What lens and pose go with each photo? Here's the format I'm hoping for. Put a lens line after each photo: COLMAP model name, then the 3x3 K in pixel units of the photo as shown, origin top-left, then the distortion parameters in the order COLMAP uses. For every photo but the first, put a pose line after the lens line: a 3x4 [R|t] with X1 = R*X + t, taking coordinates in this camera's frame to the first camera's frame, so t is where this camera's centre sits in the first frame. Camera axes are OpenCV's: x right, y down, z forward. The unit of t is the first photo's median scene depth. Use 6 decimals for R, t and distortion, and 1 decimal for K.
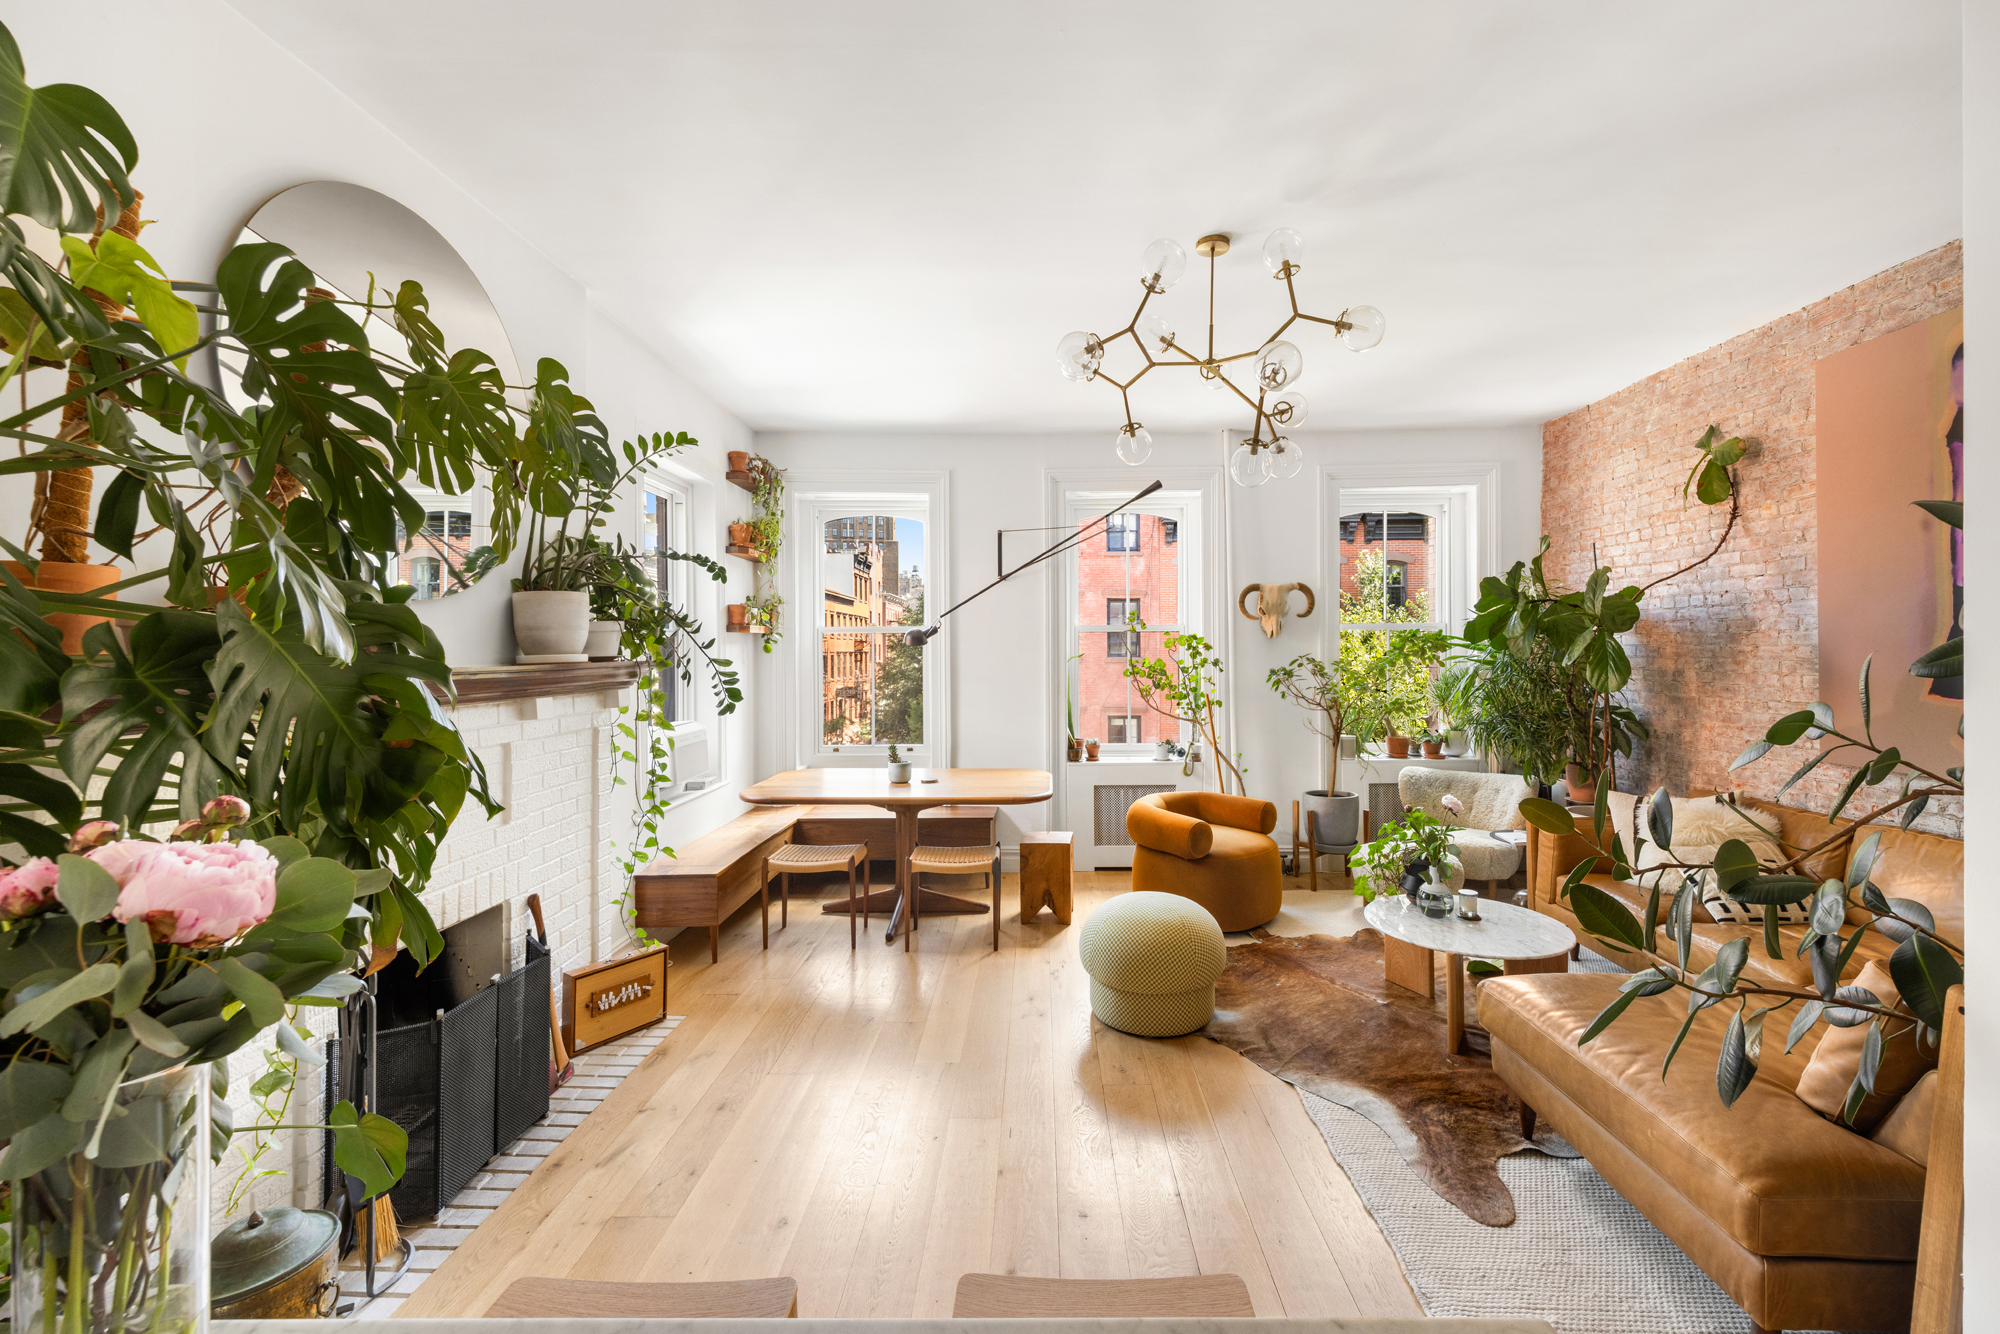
lens RADIAL K [[819.5, 0, 999.3], [0, 819.5, 661.7], [0, 0, 1]] dist [0.001712, -0.000020]
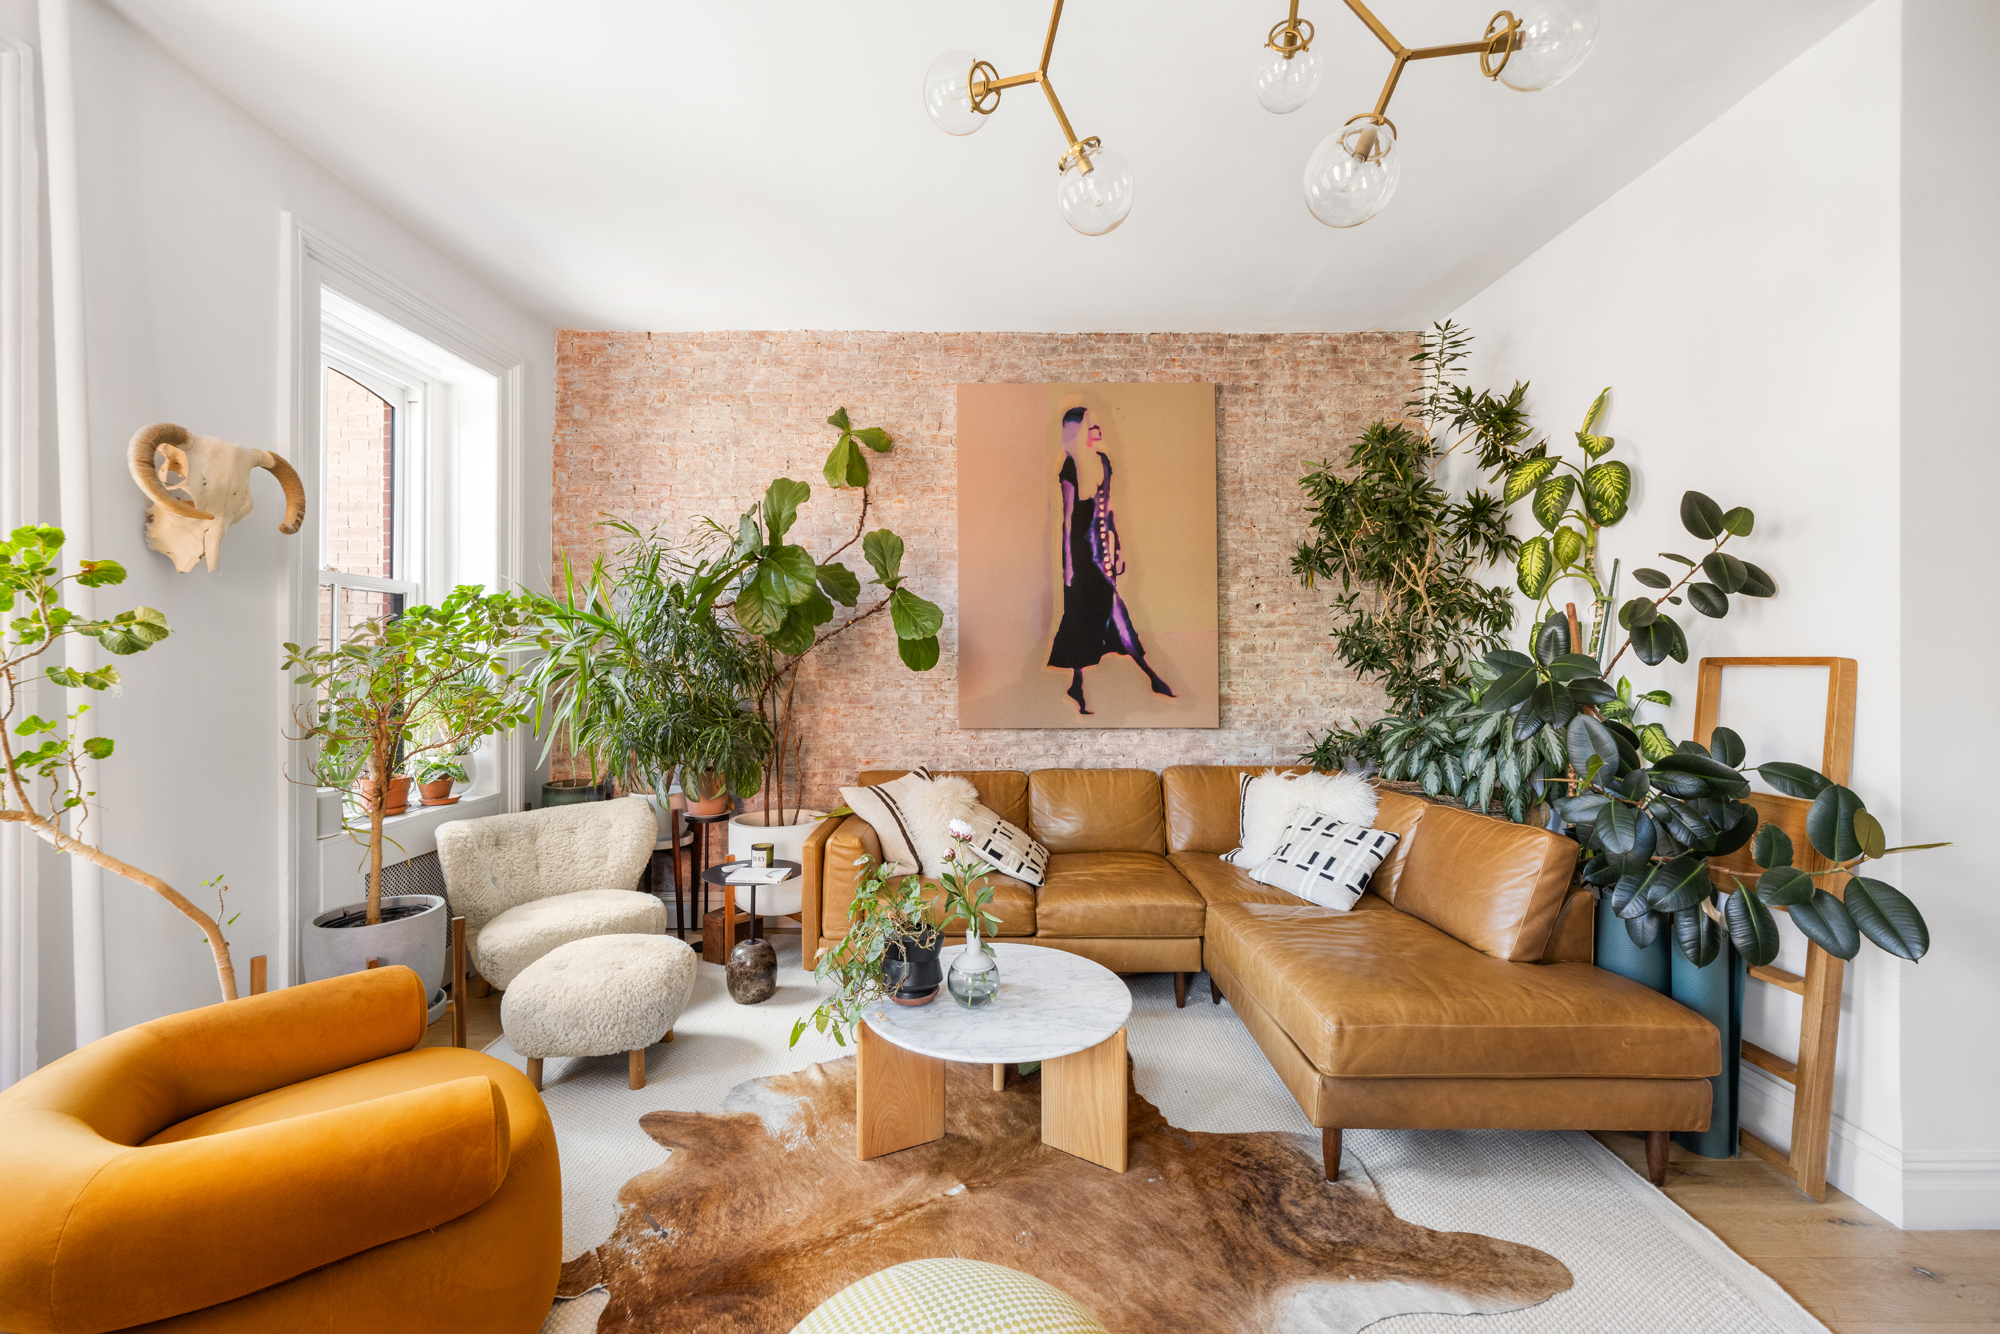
lens RADIAL K [[772.8, 0, 1000.0], [0, 772.8, 667.0], [0, 0, 1]] dist [-0.000355, -0.000099]
pose [[-0.050530, -0.005645, 0.998707, -0.119677], [0.010392, 0.999927, 0.006178, 0.033674], [-0.998668, 0.010691, -0.050468, 1.185148]]
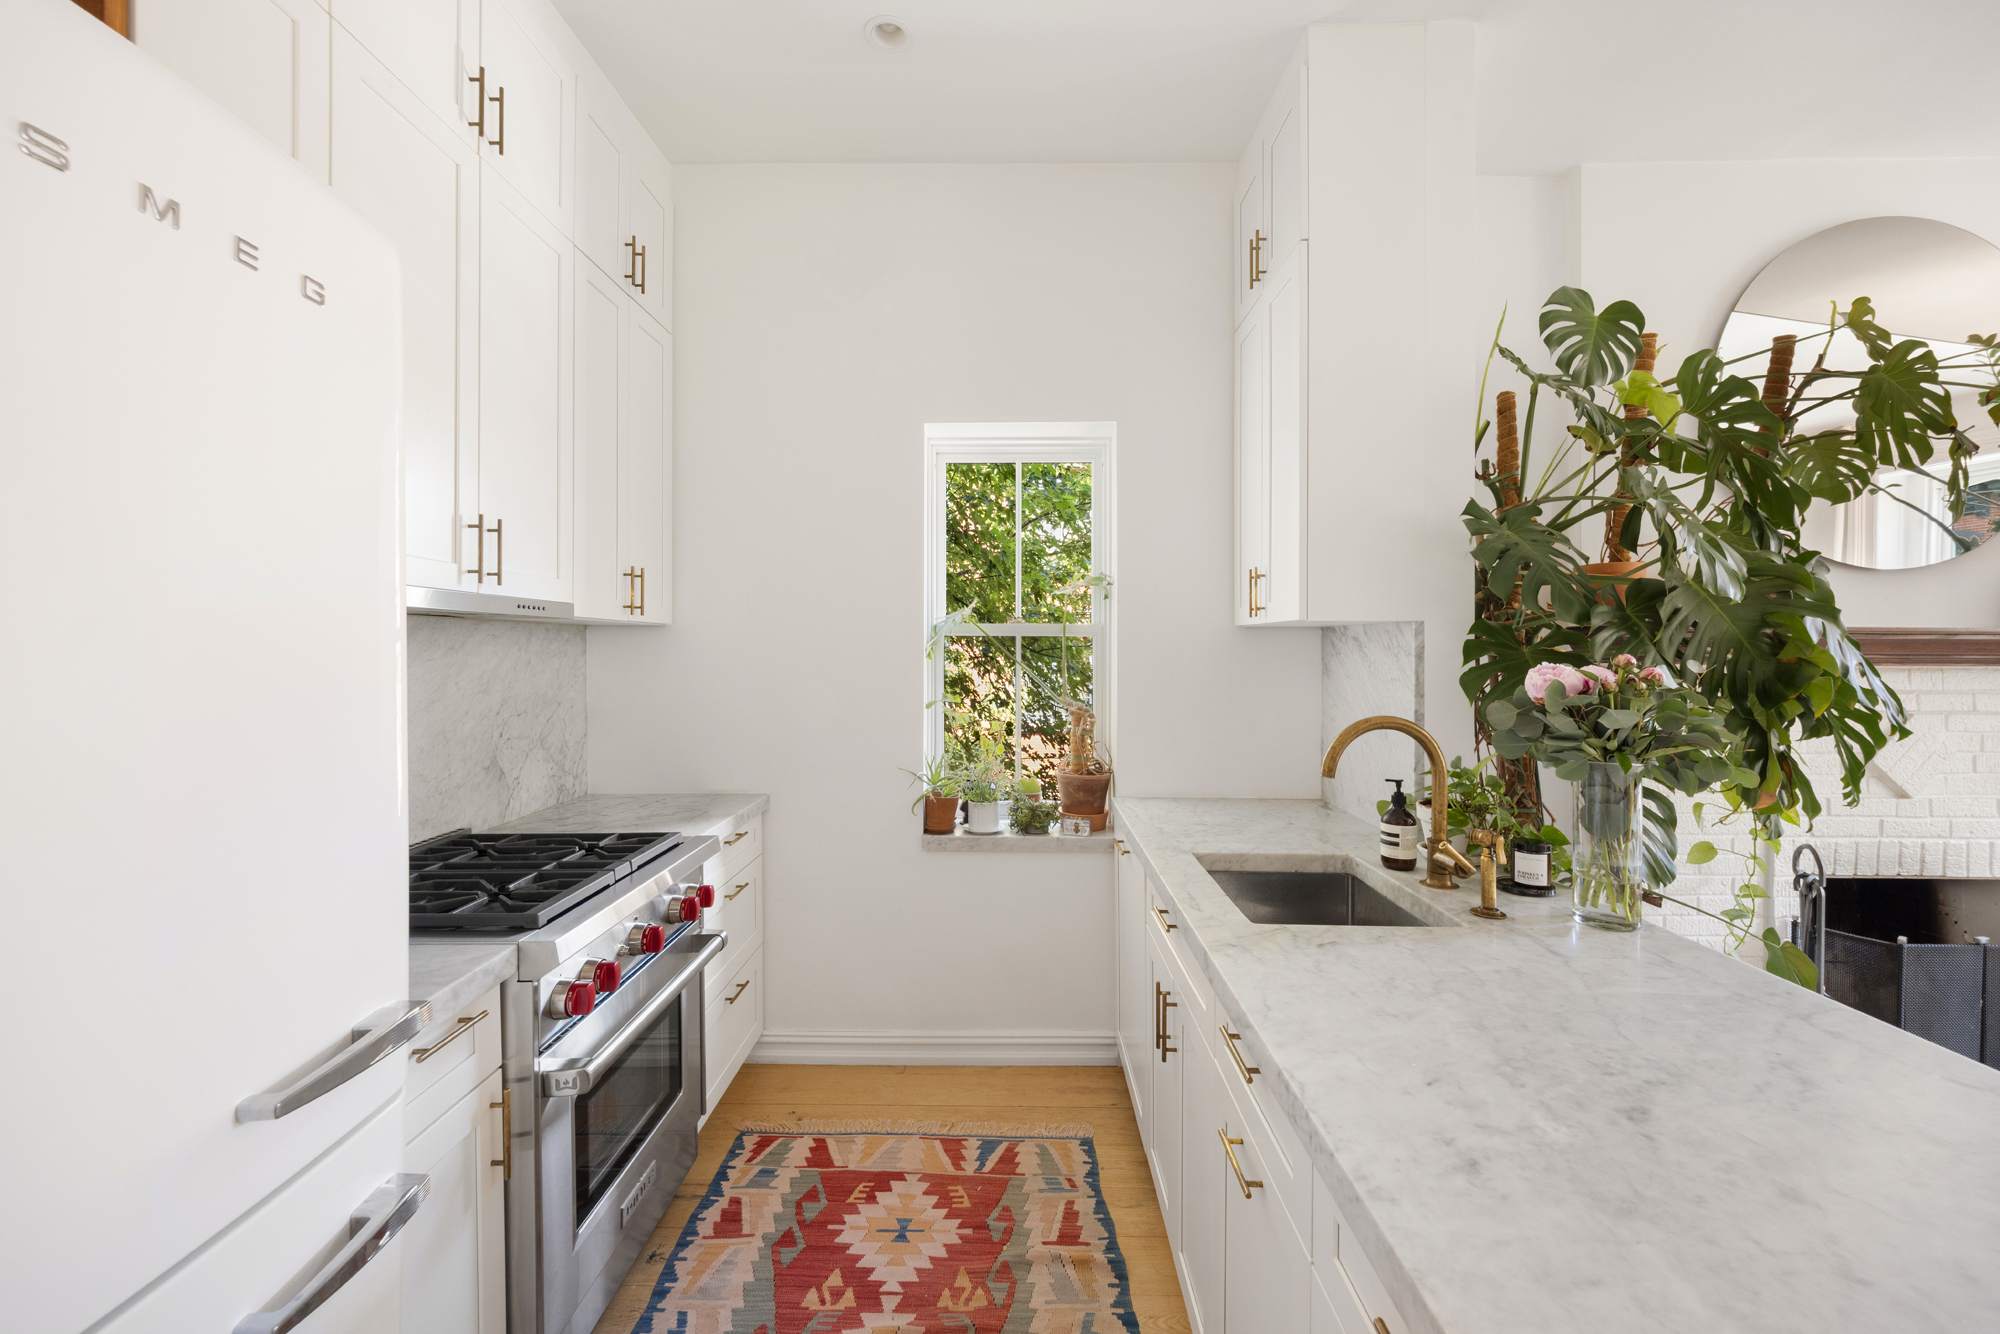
lens RADIAL K [[809.5, 0, 1000.9], [0, 809.5, 638.7], [0, 0, 1]] dist [-0.000763, -0.002949]
pose [[0.014566, -0.014125, -0.999794, 0.249811], [-0.018610, 0.999723, -0.014395, 0.041303], [0.999721, 0.018816, 0.014299, -0.149714]]
